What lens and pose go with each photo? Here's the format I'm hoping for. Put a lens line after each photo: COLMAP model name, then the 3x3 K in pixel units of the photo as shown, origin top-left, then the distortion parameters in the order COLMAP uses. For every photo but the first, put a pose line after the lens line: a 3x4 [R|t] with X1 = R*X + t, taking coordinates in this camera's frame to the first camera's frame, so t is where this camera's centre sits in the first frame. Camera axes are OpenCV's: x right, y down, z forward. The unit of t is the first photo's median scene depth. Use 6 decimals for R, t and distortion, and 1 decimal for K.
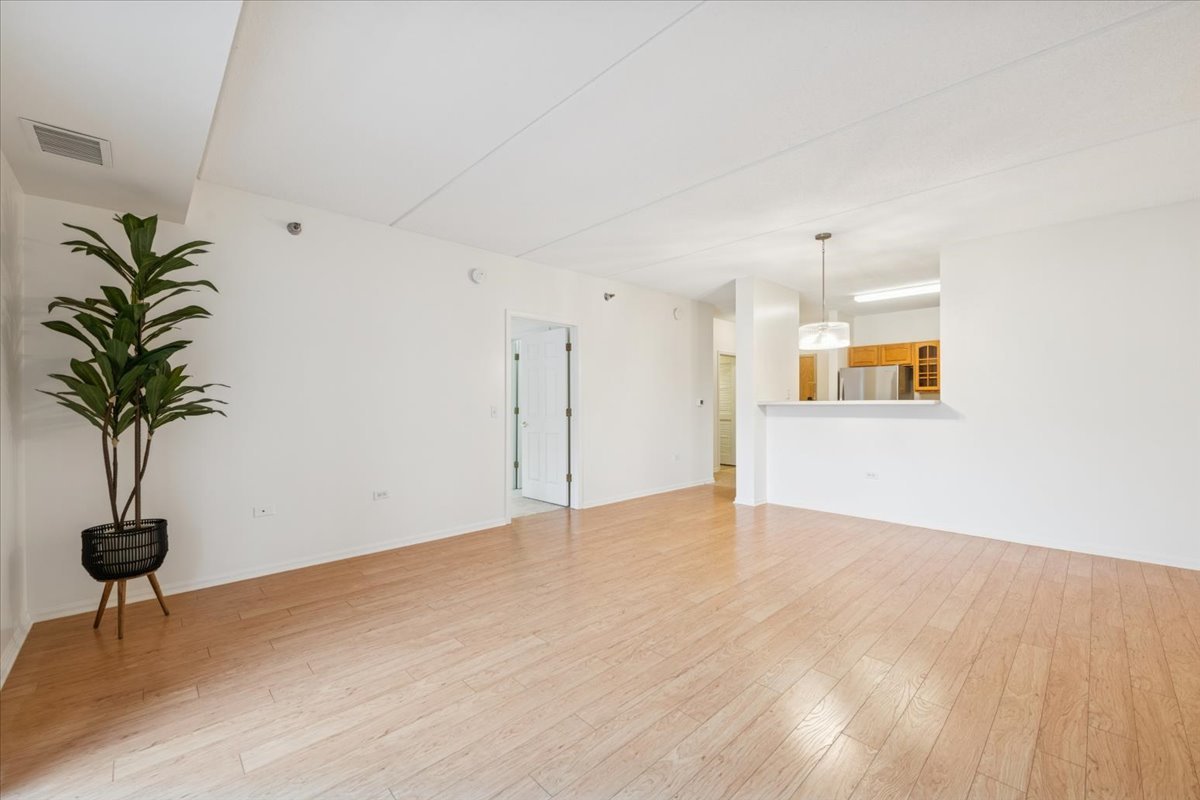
lens RADIAL K [[491.4, 0, 601.6], [0, 491.4, 406.3], [0, 0, 1]] dist [-0.000587, -0.000229]
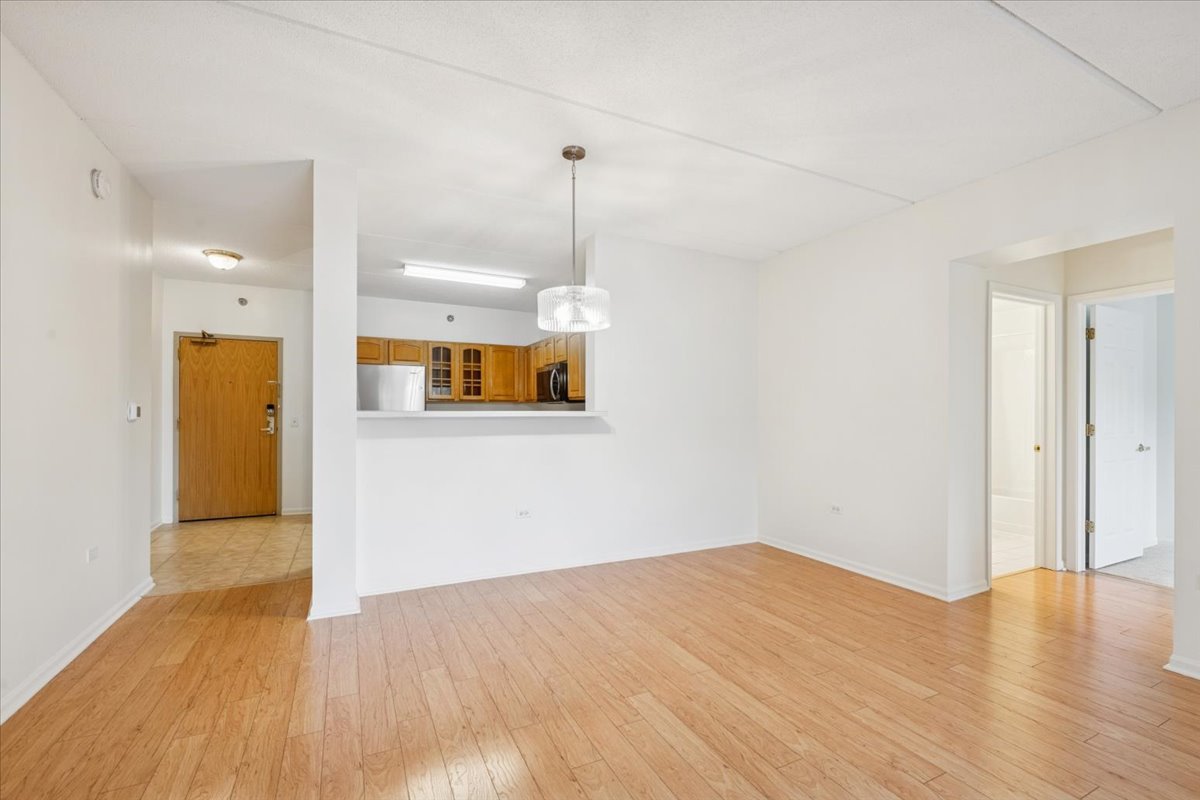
lens RADIAL K [[518.8, 0, 601.7], [0, 518.8, 408.0], [0, 0, 1]] dist [0.000562, -0.000001]
pose [[0.304946, 0.013425, 0.952275, -0.215639], [0.003027, 0.999882, -0.015065, -0.006247], [-0.952365, 0.007476, 0.304870, 0.922259]]
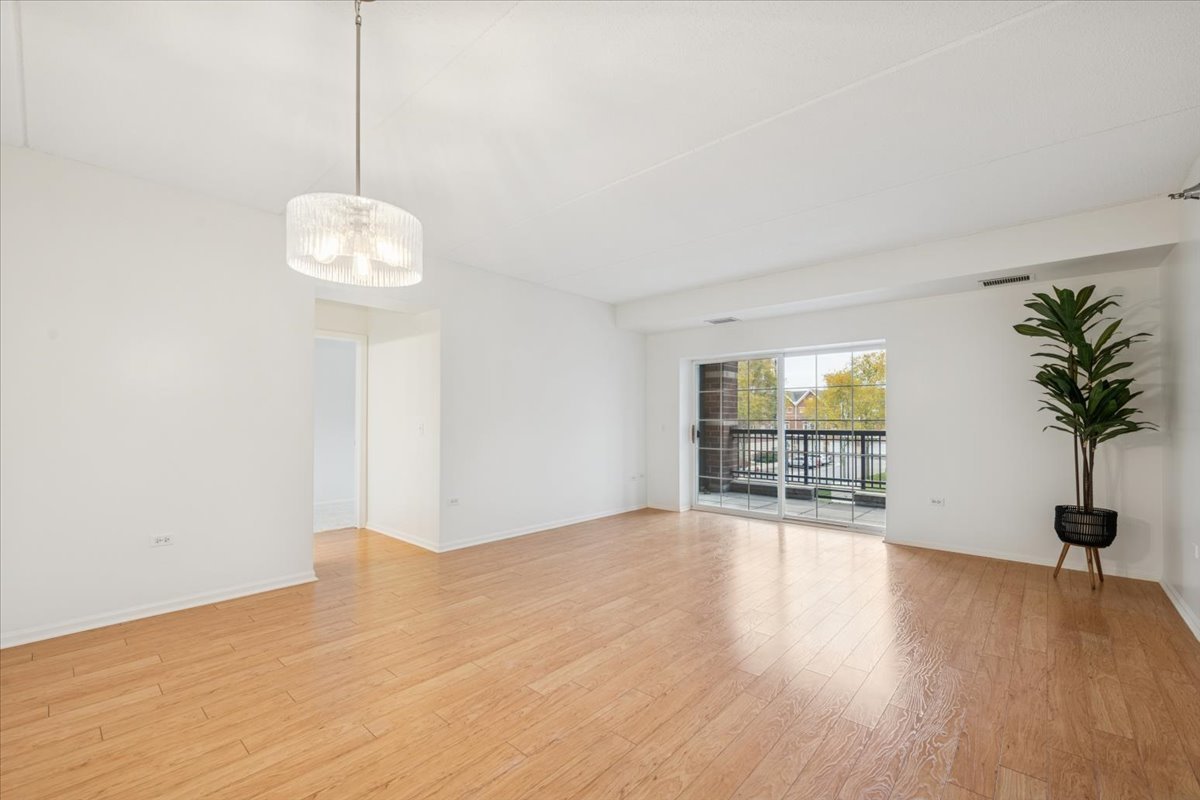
lens RADIAL K [[491.4, 0, 601.6], [0, 491.4, 406.3], [0, 0, 1]] dist [-0.000587, -0.000229]
pose [[-0.997658, -0.000624, -0.068404, 0.353540], [0.000559, 0.999851, -0.017272, -0.014956], [0.068404, -0.017270, -0.997508, 1.696573]]
